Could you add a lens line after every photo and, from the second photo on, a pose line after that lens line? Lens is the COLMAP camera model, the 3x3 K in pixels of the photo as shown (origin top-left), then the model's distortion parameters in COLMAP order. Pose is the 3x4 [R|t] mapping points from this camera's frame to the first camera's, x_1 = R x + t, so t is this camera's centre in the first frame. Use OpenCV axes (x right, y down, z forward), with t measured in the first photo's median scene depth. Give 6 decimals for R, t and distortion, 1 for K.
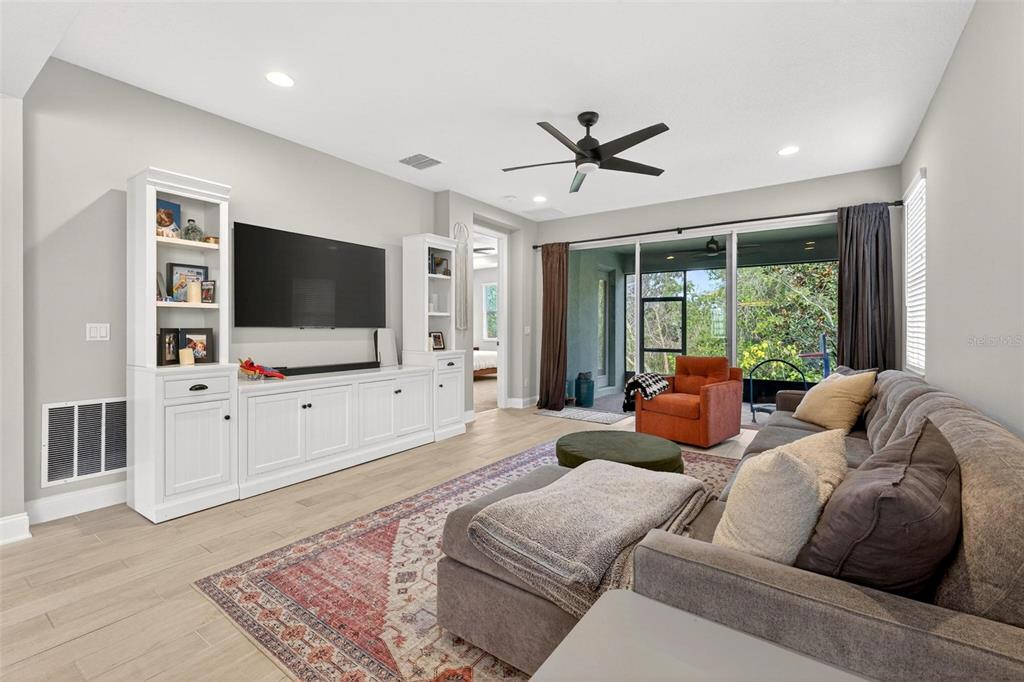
lens RADIAL K [[442.7, 0, 514.3], [0, 442.7, 332.2], [0, 0, 1]] dist [-0.002860, 0.000501]
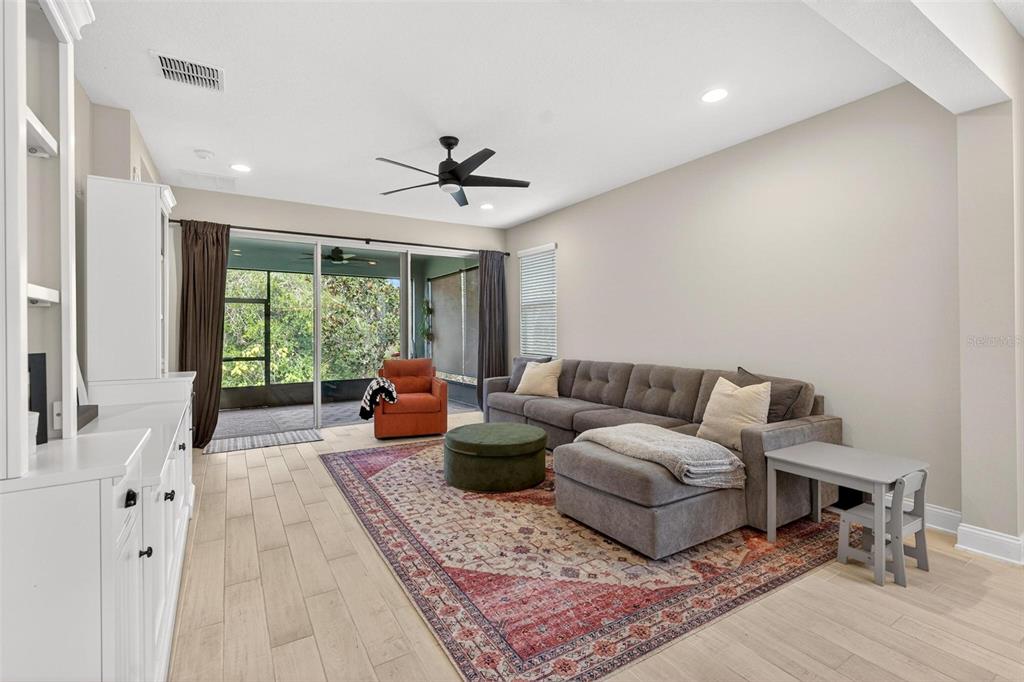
lens RADIAL K [[463.3, 0, 510.9], [0, 463.3, 332.3], [0, 0, 1]] dist [0.000475, 0.000545]
pose [[0.390300, -0.008444, 0.920649, -0.627796], [0.013973, 0.999897, 0.003248, -0.015249], [-0.920582, 0.011596, 0.390378, 0.325591]]
